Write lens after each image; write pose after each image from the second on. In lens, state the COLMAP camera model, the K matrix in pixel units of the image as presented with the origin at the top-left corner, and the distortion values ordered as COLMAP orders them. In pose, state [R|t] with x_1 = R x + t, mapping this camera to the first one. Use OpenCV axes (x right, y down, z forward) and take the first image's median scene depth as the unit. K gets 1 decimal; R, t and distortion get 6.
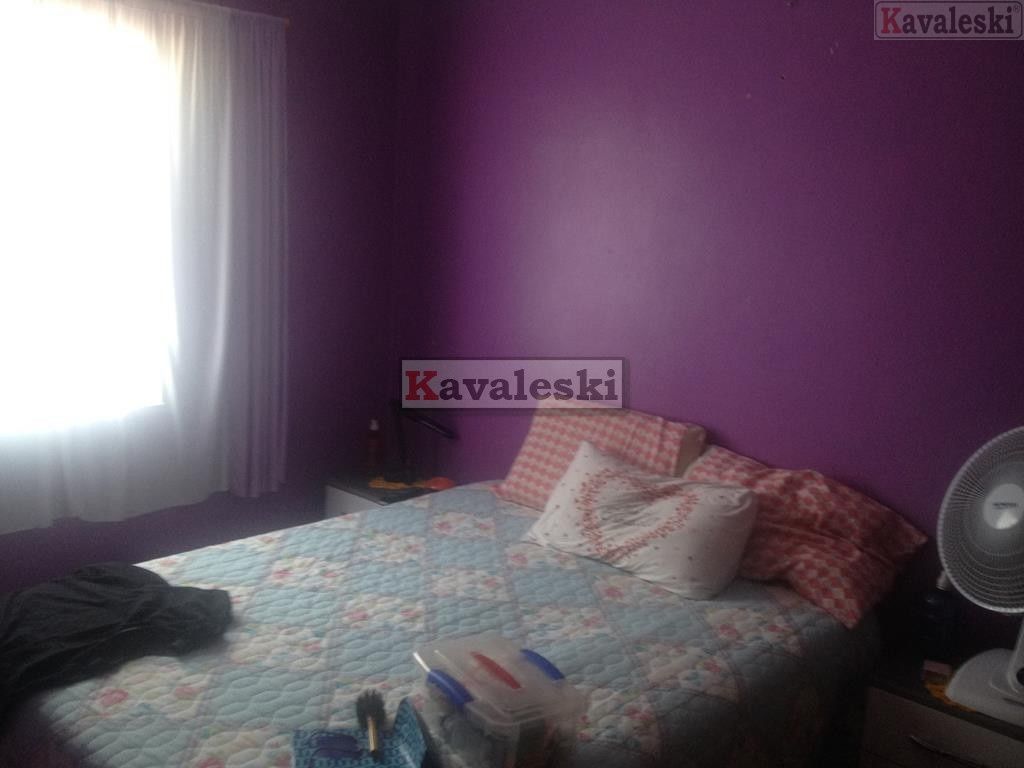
lens RADIAL K [[987.2, 0, 512.0], [0, 987.2, 384.0], [0, 0, 1]] dist [0.038267, -0.010688]
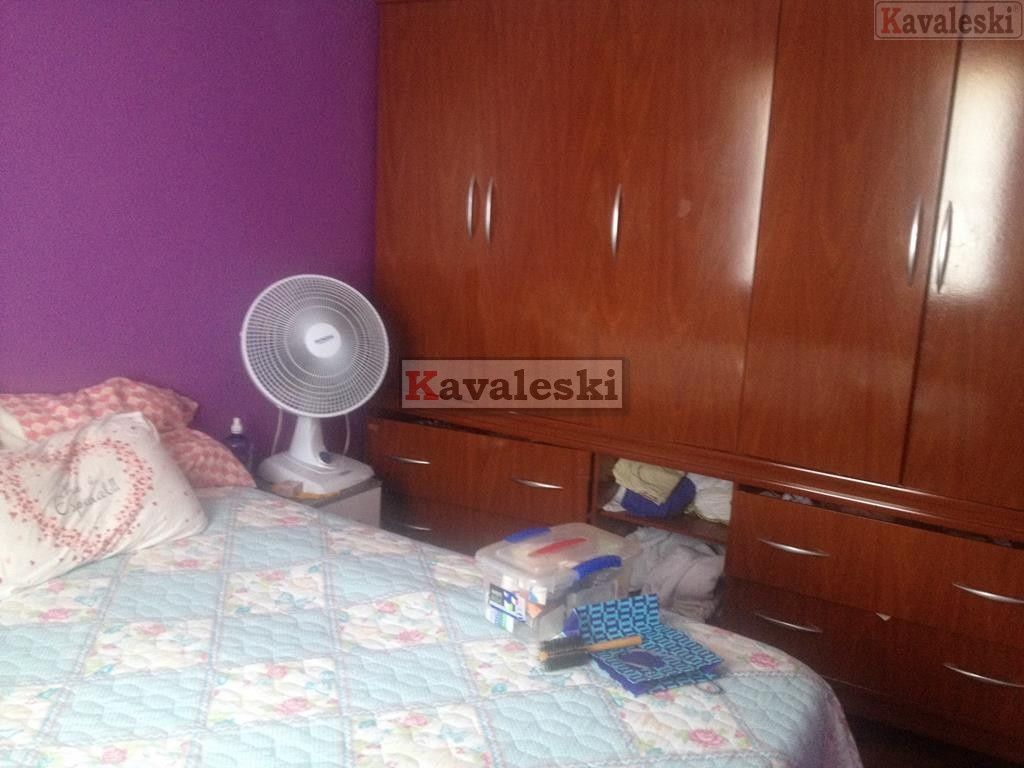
lens RADIAL K [[987.2, 0, 512.0], [0, 987.2, 384.0], [0, 0, 1]] dist [0.038267, -0.010688]
pose [[-0.248927, -0.247246, 0.936432, -0.683224], [0.081485, 0.958092, 0.274626, -0.136685], [-0.965088, 0.144667, -0.218349, 0.856488]]
